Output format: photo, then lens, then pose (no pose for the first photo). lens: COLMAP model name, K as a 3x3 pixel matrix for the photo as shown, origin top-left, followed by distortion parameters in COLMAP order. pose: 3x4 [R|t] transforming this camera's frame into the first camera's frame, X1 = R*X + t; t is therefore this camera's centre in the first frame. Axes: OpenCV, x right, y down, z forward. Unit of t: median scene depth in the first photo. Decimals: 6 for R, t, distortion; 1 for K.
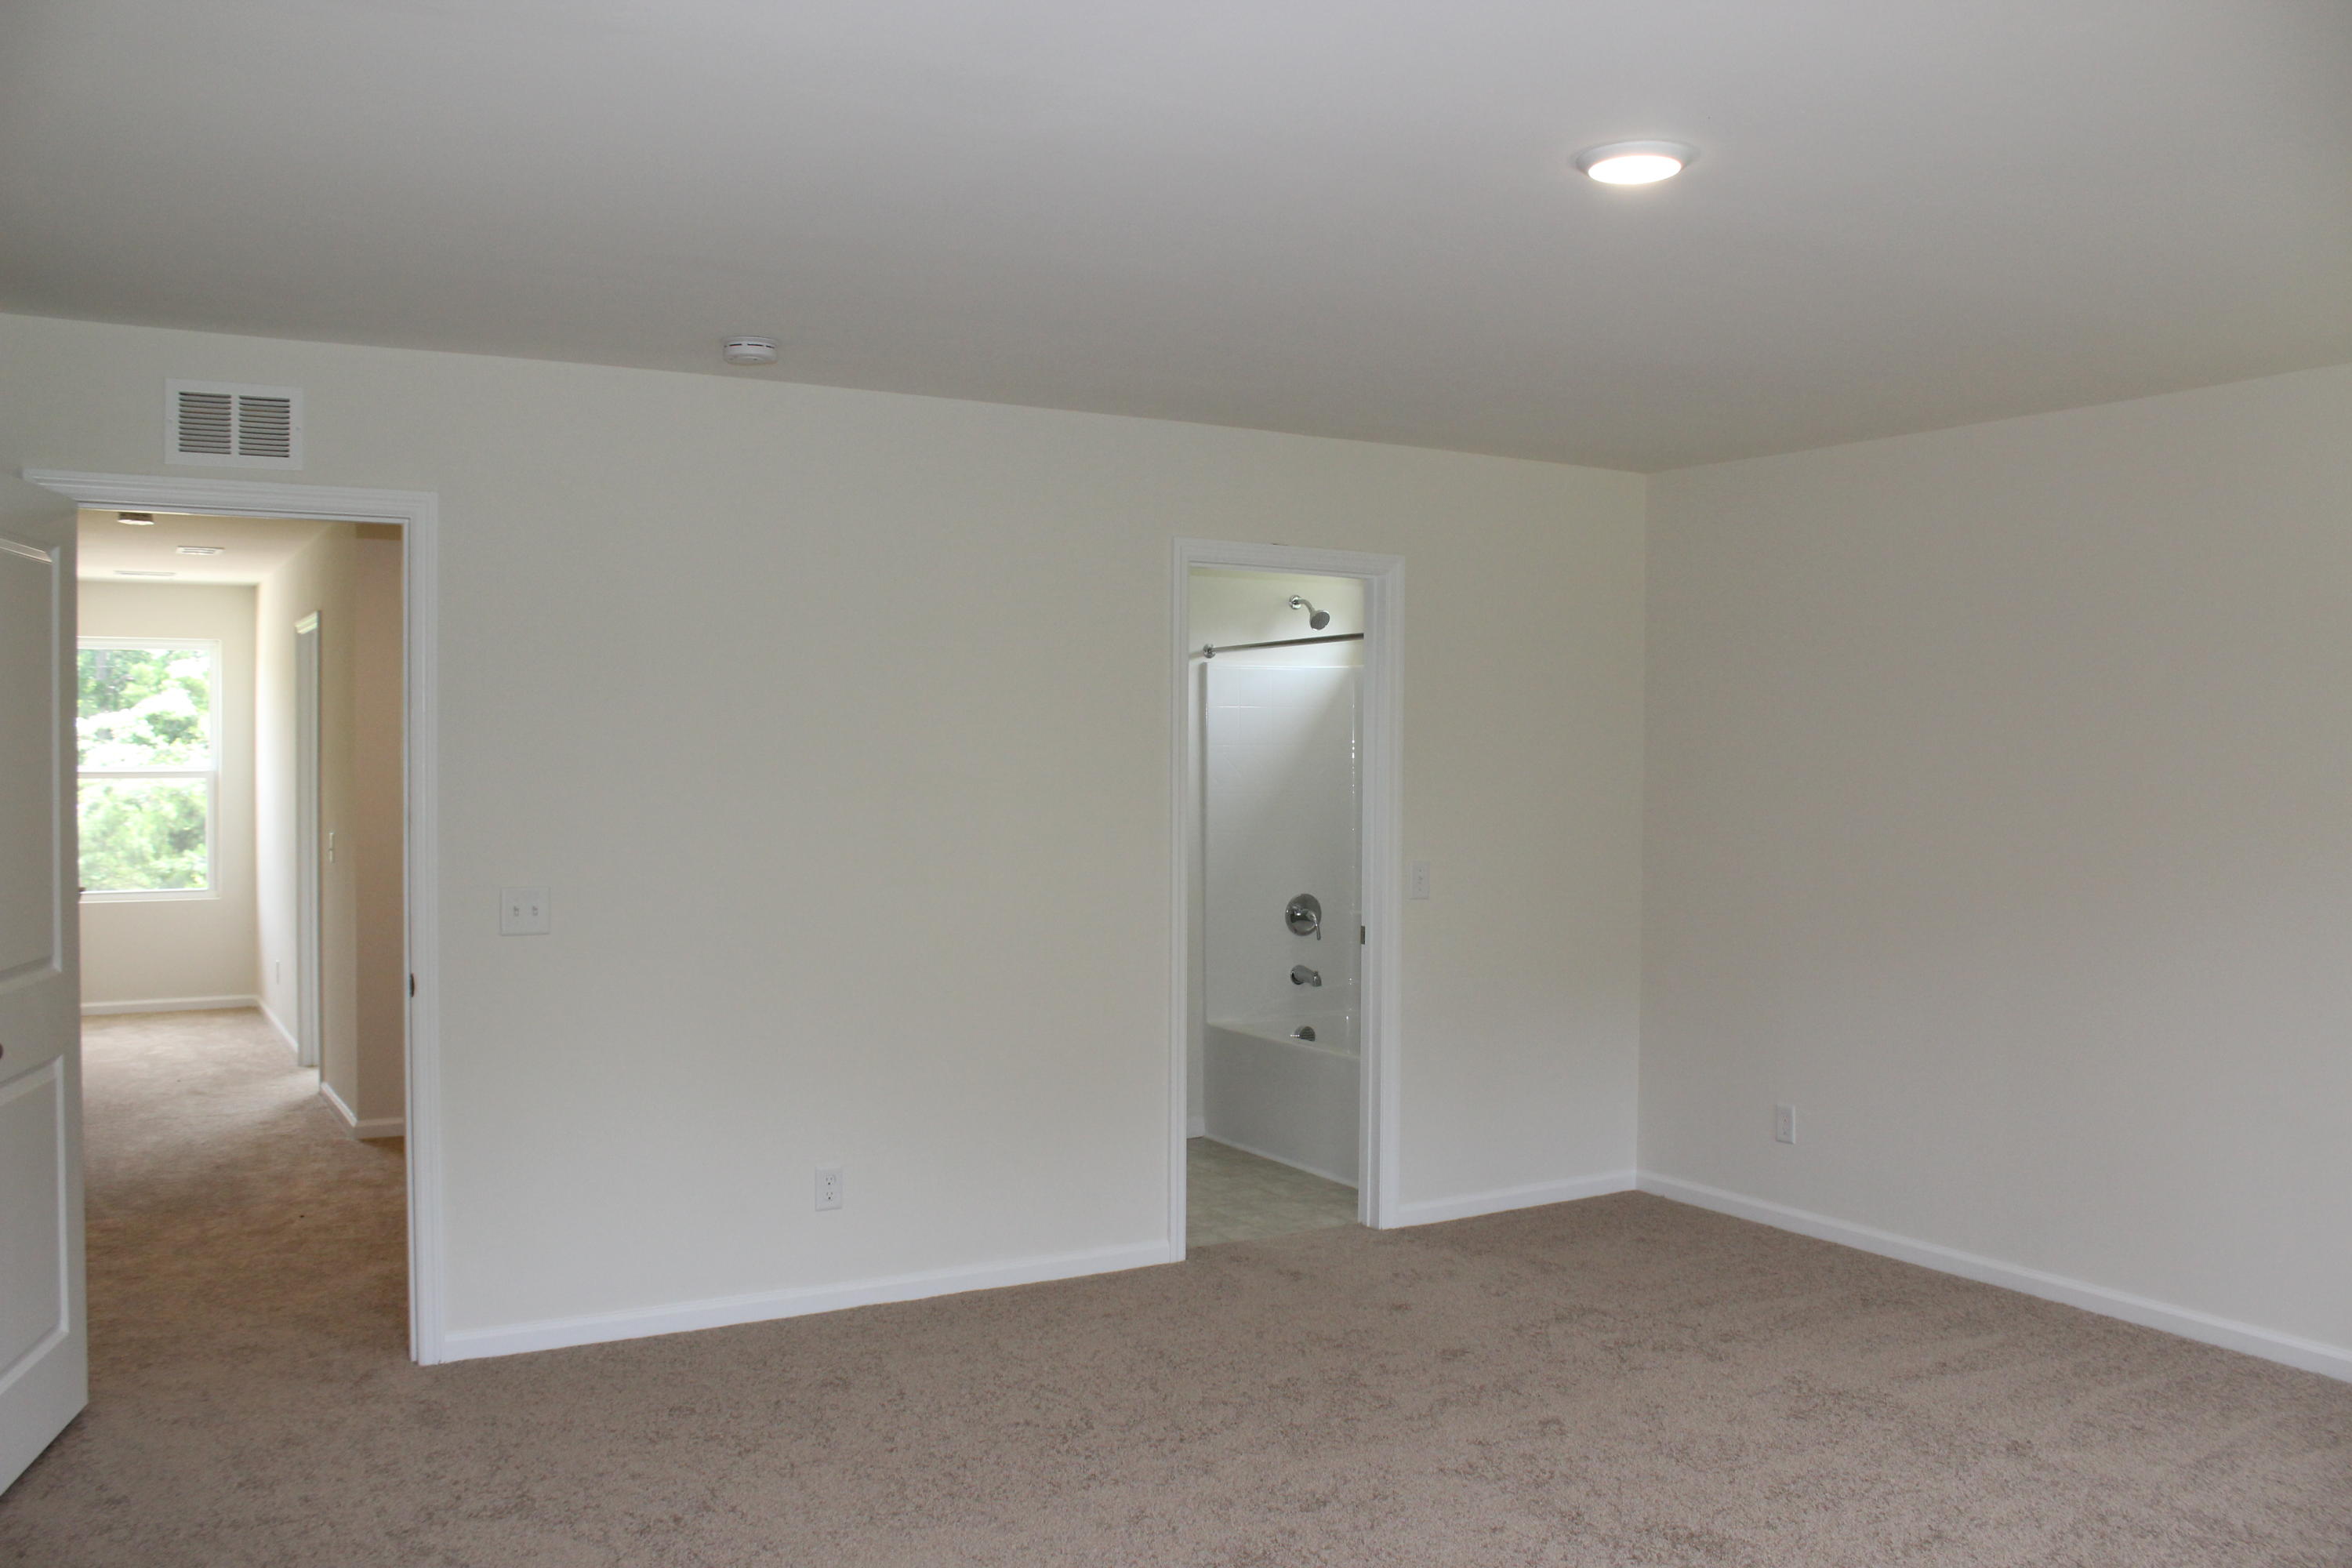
lens RADIAL K [[1935.1, 0, 1176.0], [0, 1935.1, 784.0], [0, 0, 1]] dist [-0.168983, 0.142960]
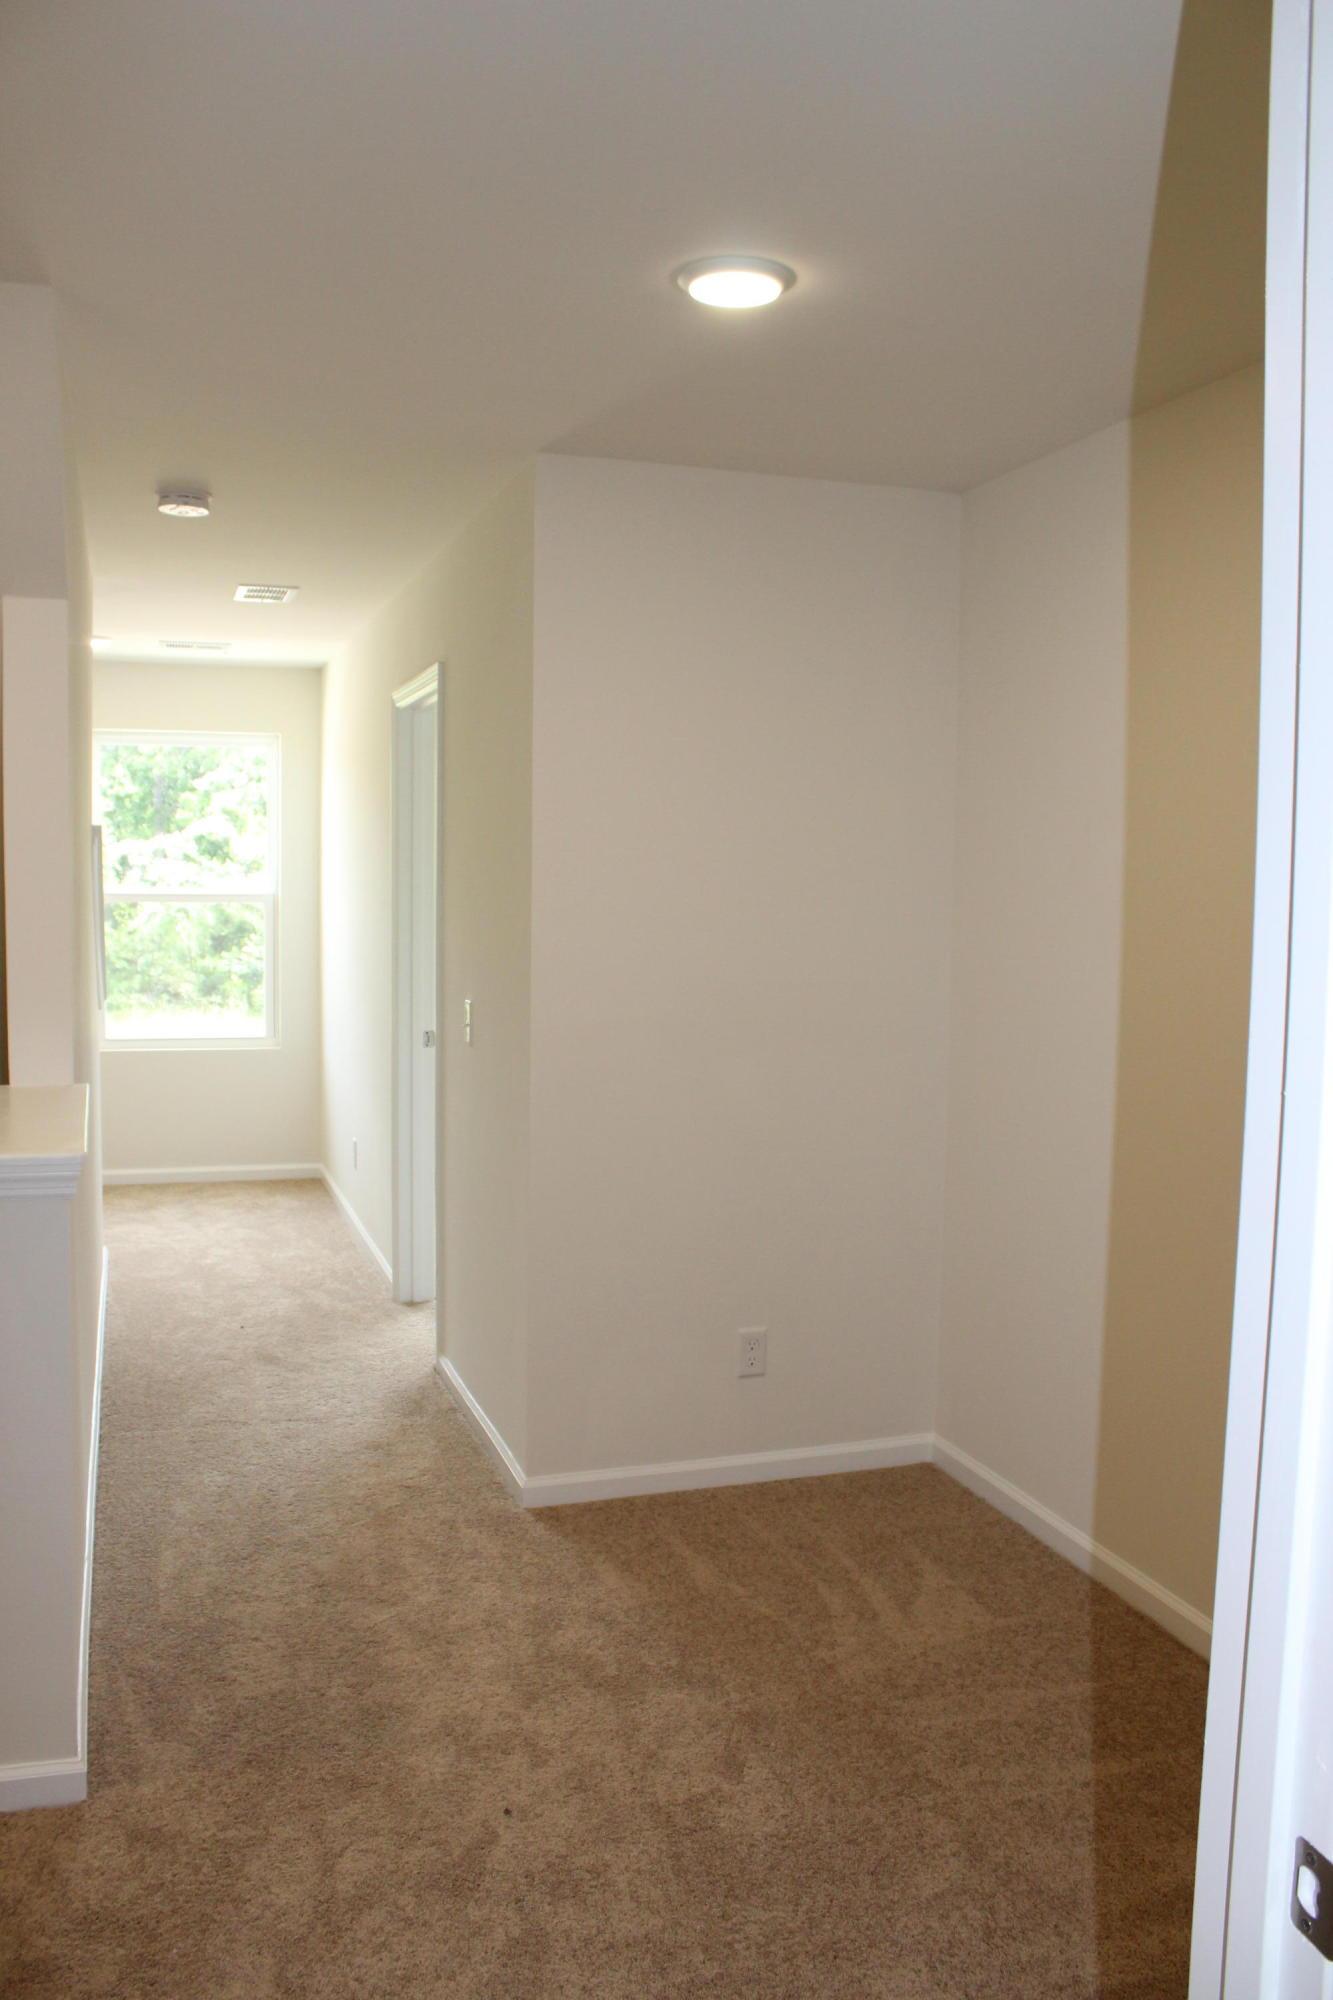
lens RADIAL K [[1645.5, 0, 666.5], [0, 1645.5, 1000.0], [0, 0, 1]] dist [-0.168983, 0.142960]
pose [[0.975442, 0.023153, -0.219038, -0.228943], [-0.009595, 0.997983, 0.062760, -0.008933], [0.220049, -0.059117, 0.973696, 0.410603]]
